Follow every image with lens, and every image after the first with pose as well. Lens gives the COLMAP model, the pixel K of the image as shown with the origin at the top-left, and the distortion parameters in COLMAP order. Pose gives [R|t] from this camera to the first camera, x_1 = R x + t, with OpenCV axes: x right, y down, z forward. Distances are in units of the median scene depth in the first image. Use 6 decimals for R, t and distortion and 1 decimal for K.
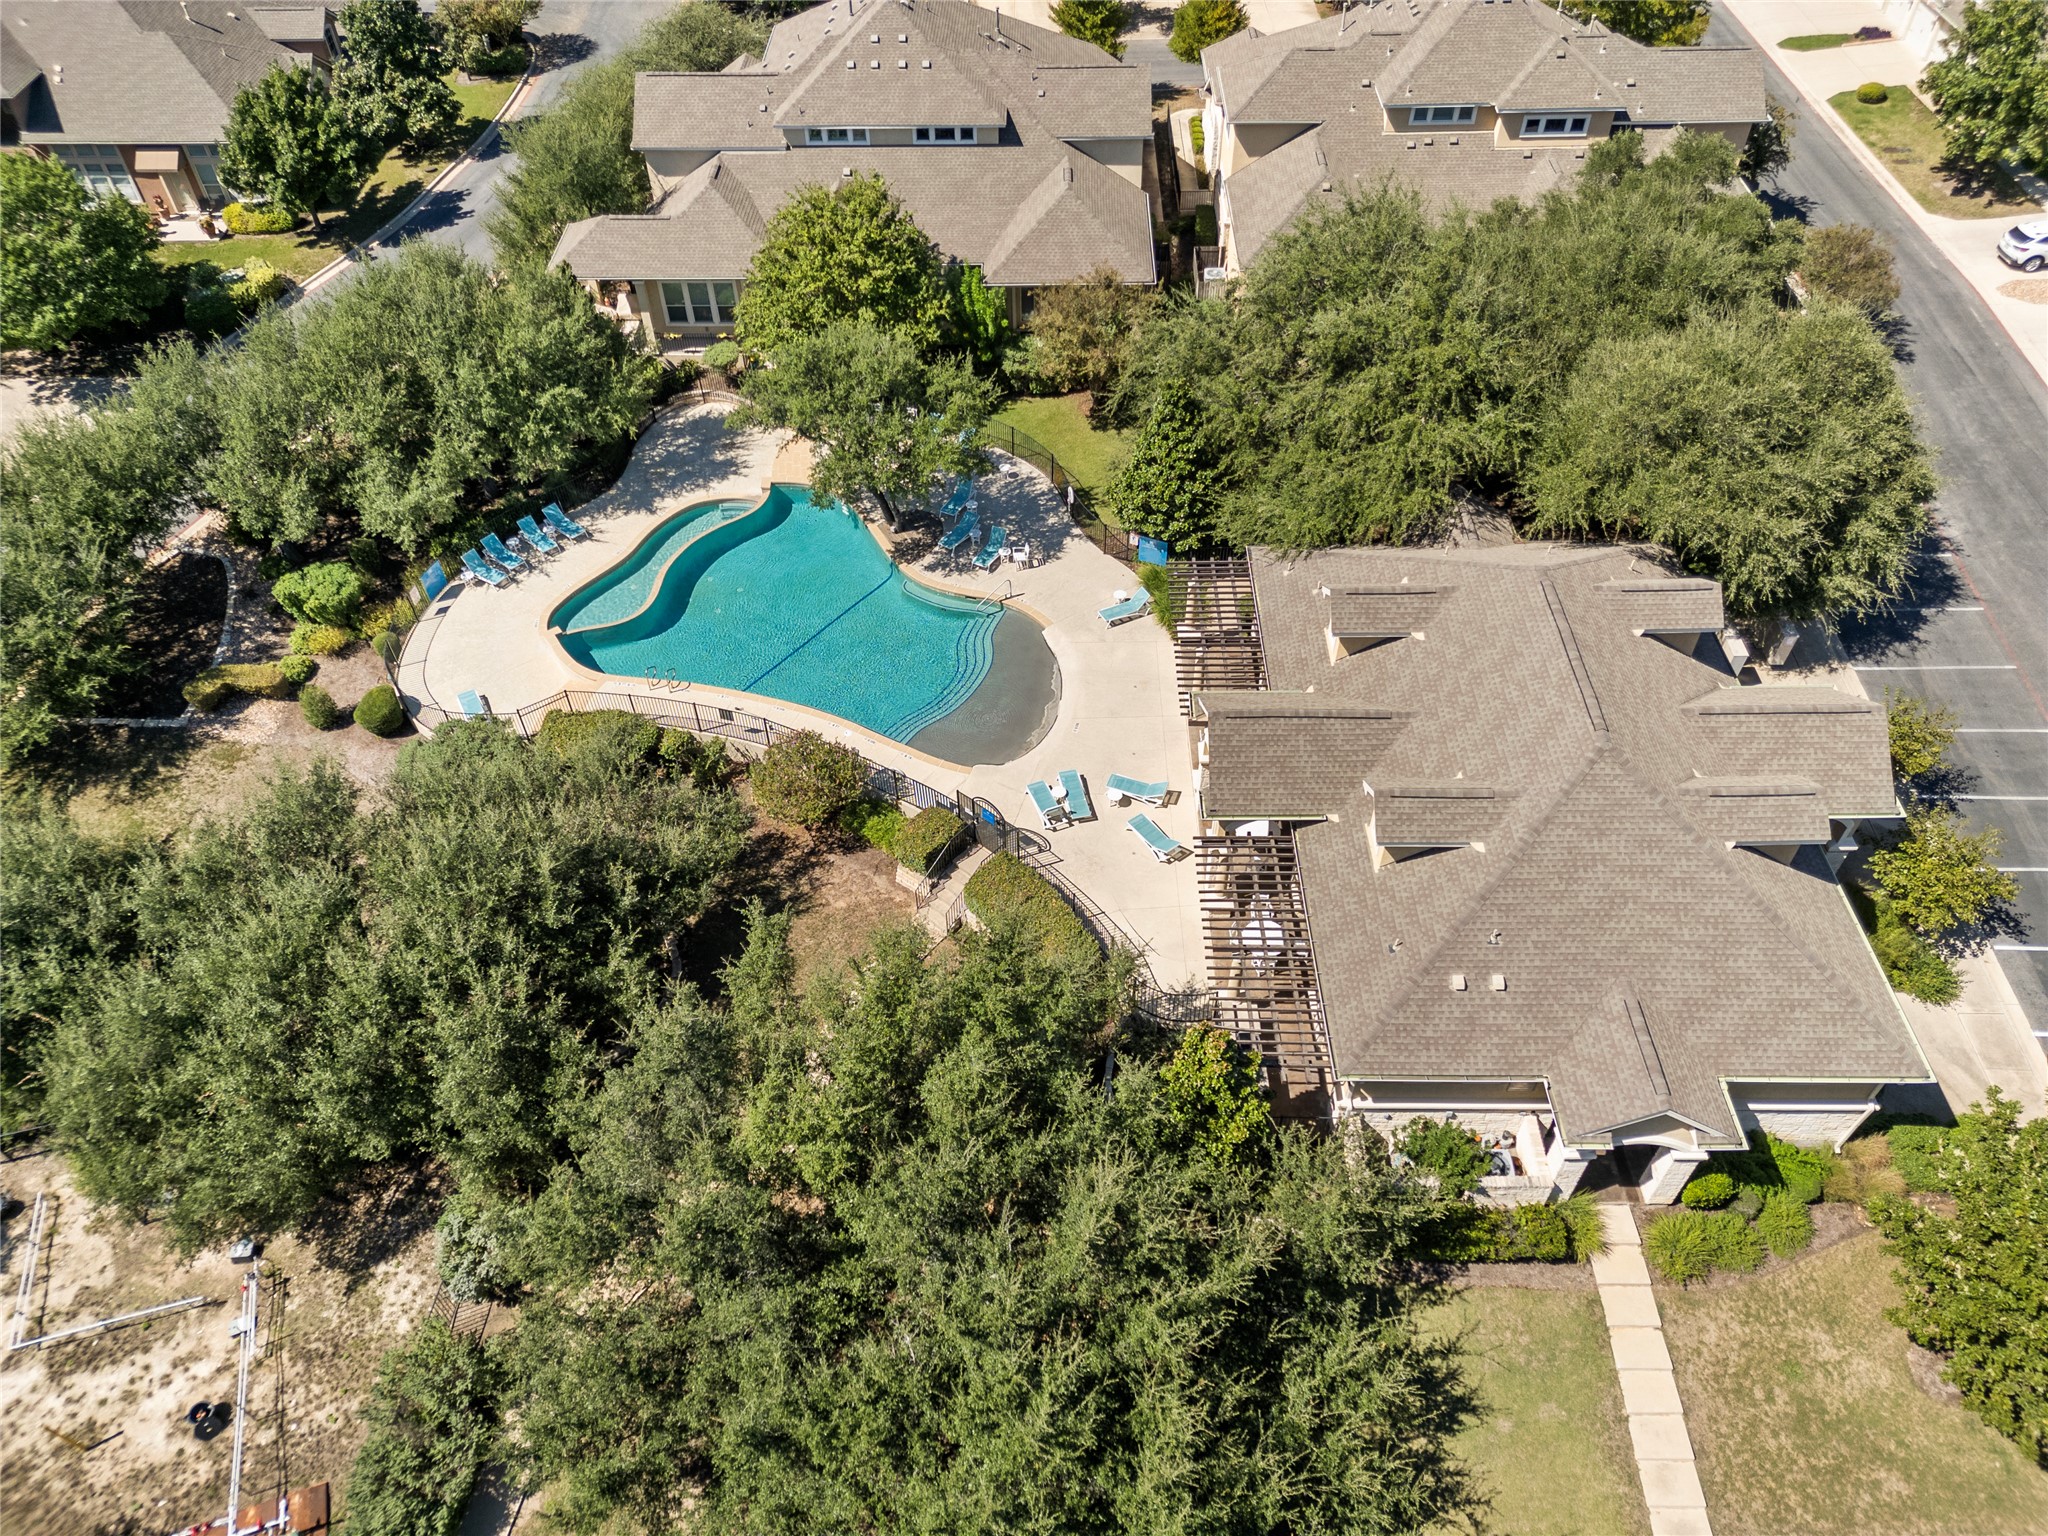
lens RADIAL K [[1428.4, 0, 1020.9], [0, 1428.4, 769.7], [0, 0, 1]] dist [0.070783, -0.068681]
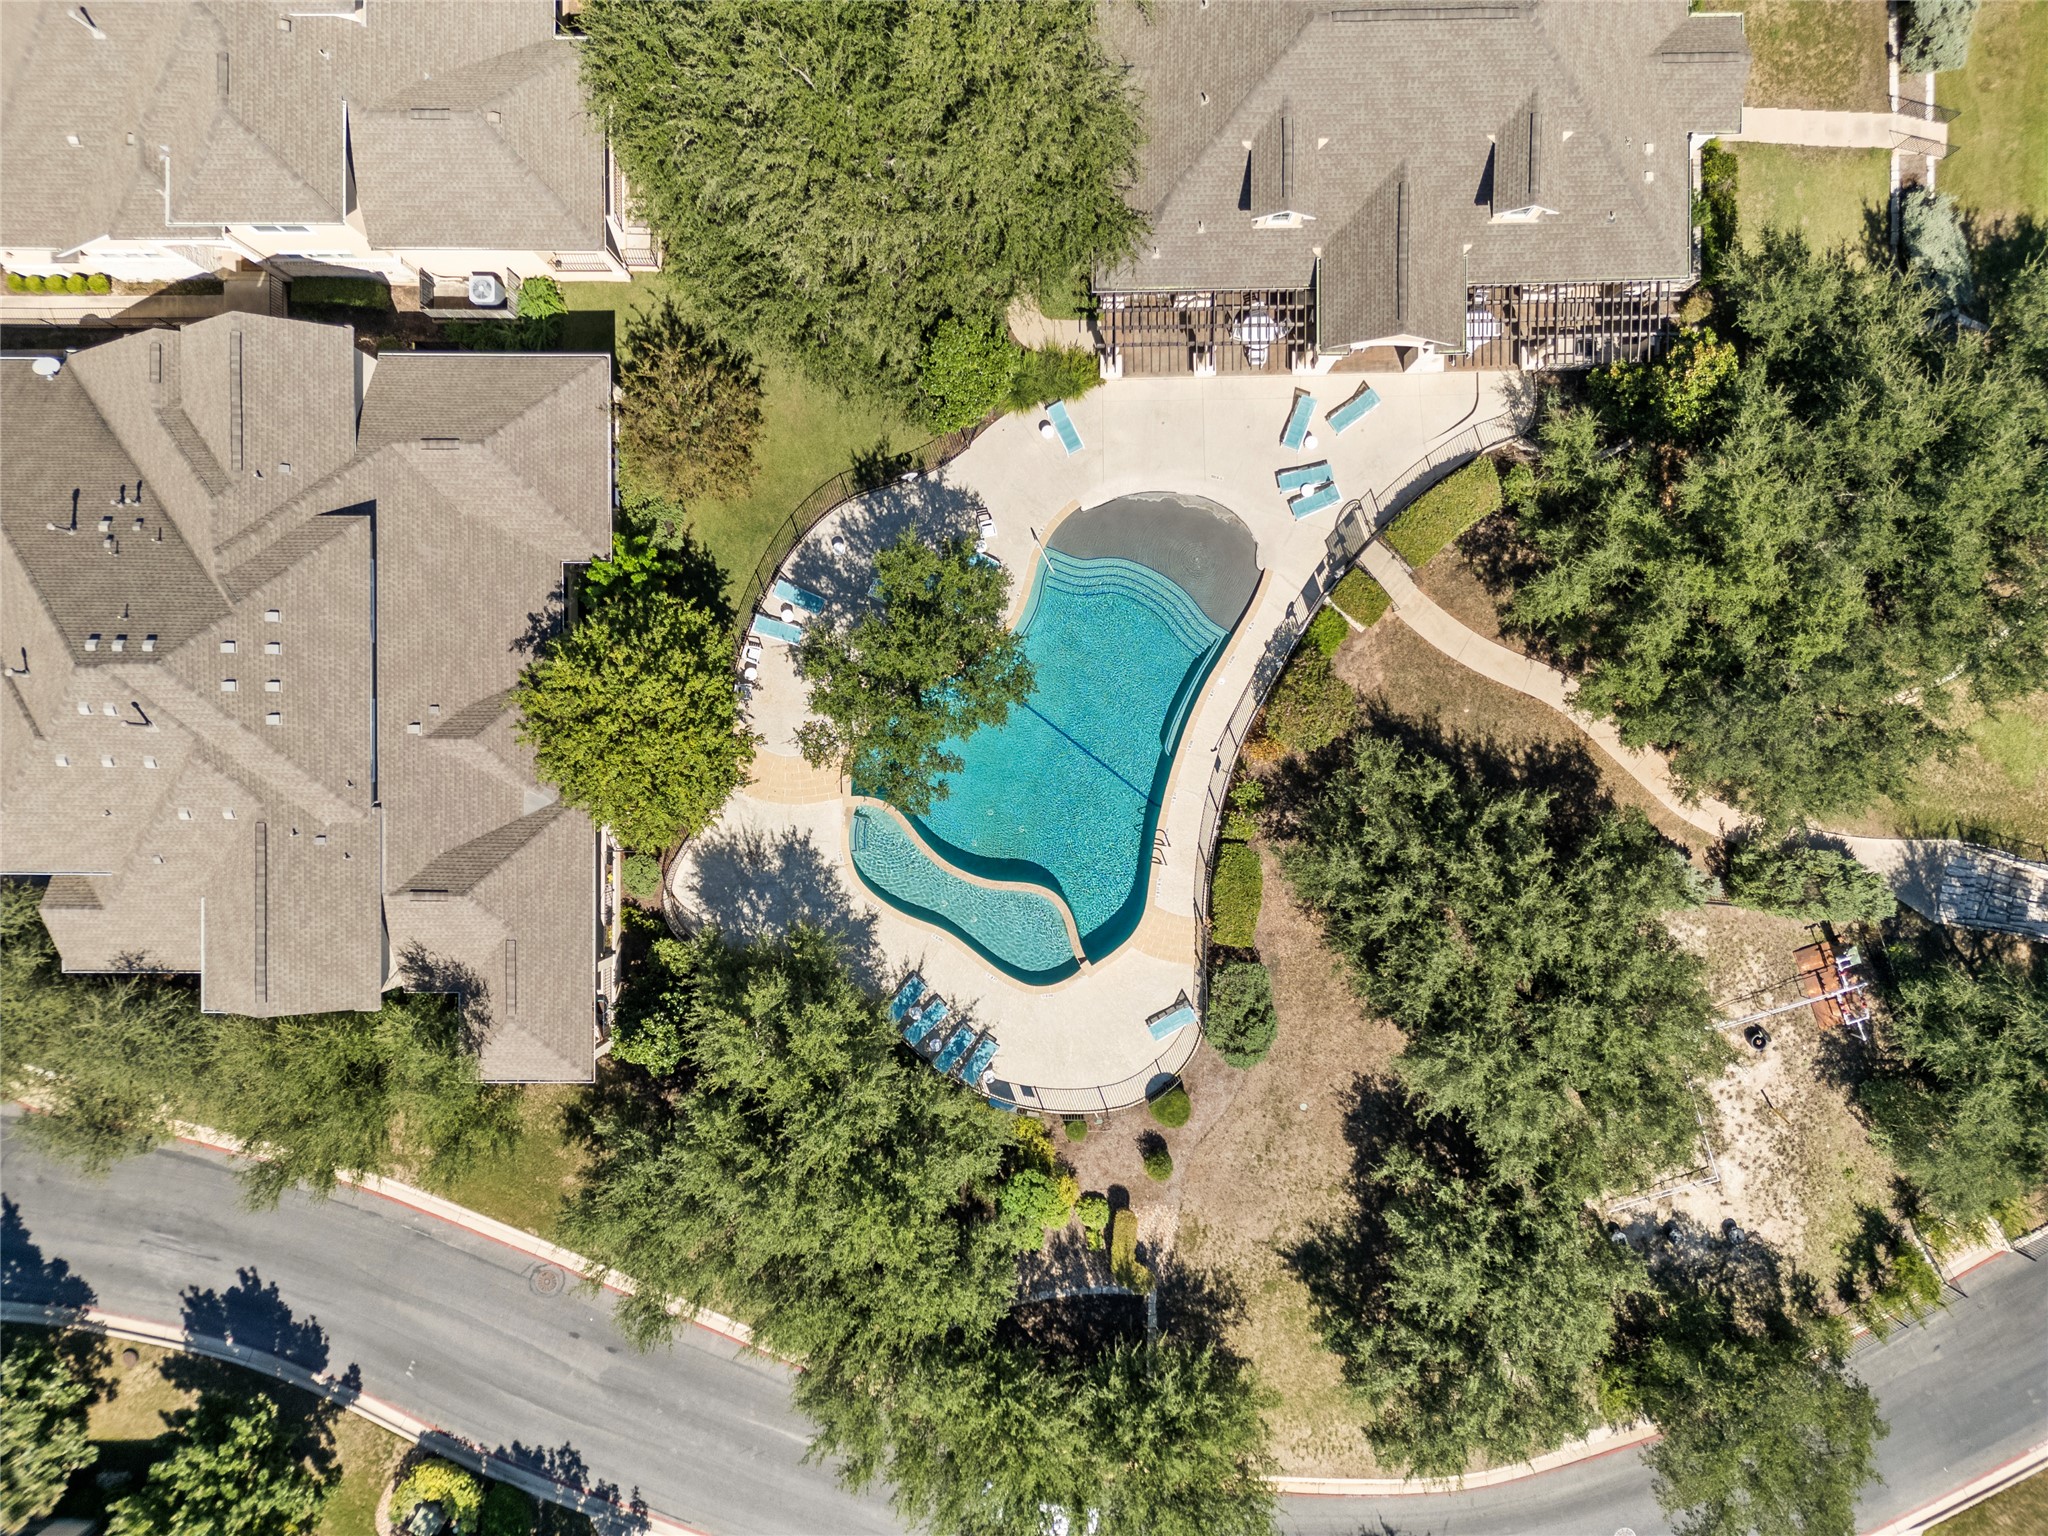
lens RADIAL K [[1428.4, 0, 1020.9], [0, 1428.4, 769.7], [0, 0, 1]] dist [0.070783, -0.068681]
pose [[-0.010913, -0.999897, 0.009290, -0.170181], [0.745012, -0.001934, 0.667048, -0.764593], [-0.666961, 0.014200, 0.744957, 0.219260]]
